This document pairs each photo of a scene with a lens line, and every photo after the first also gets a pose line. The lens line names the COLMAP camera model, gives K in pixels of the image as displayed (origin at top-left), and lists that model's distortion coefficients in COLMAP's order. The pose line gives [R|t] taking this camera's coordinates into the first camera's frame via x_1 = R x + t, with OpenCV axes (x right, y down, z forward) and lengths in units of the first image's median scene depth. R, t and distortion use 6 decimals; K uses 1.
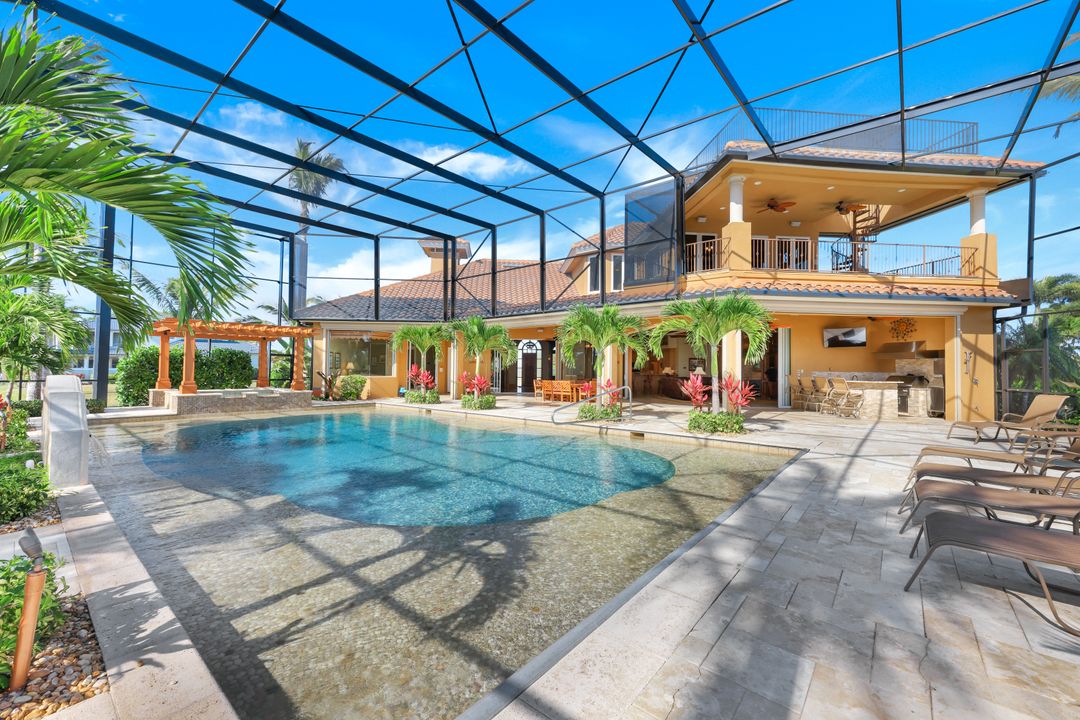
lens RADIAL K [[433.3, 0, 544.3], [0, 433.3, 358.9], [0, 0, 1]] dist [0.002947, -0.000038]
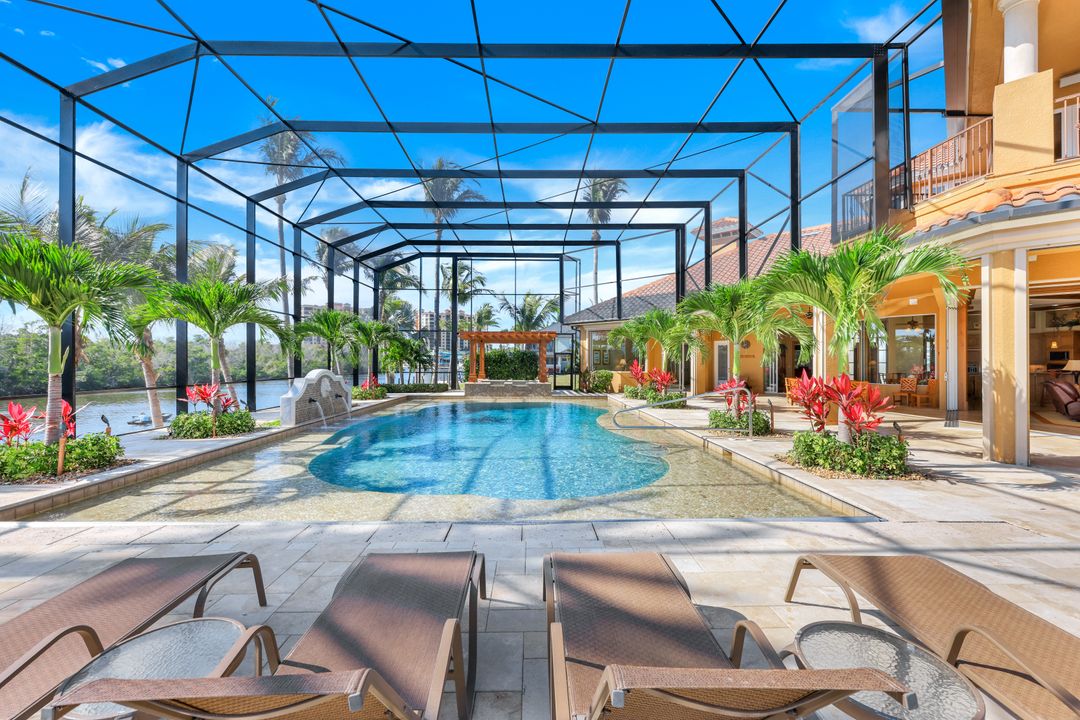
lens RADIAL K [[433.3, 0, 544.3], [0, 433.3, 361.3], [0, 0, 1]] dist [0.002947, -0.000038]
pose [[0.663662, -0.010690, -0.747956, 0.394198], [0.021887, 0.999747, 0.005132, 0.005991], [0.747712, -0.019776, 0.663728, 0.190365]]
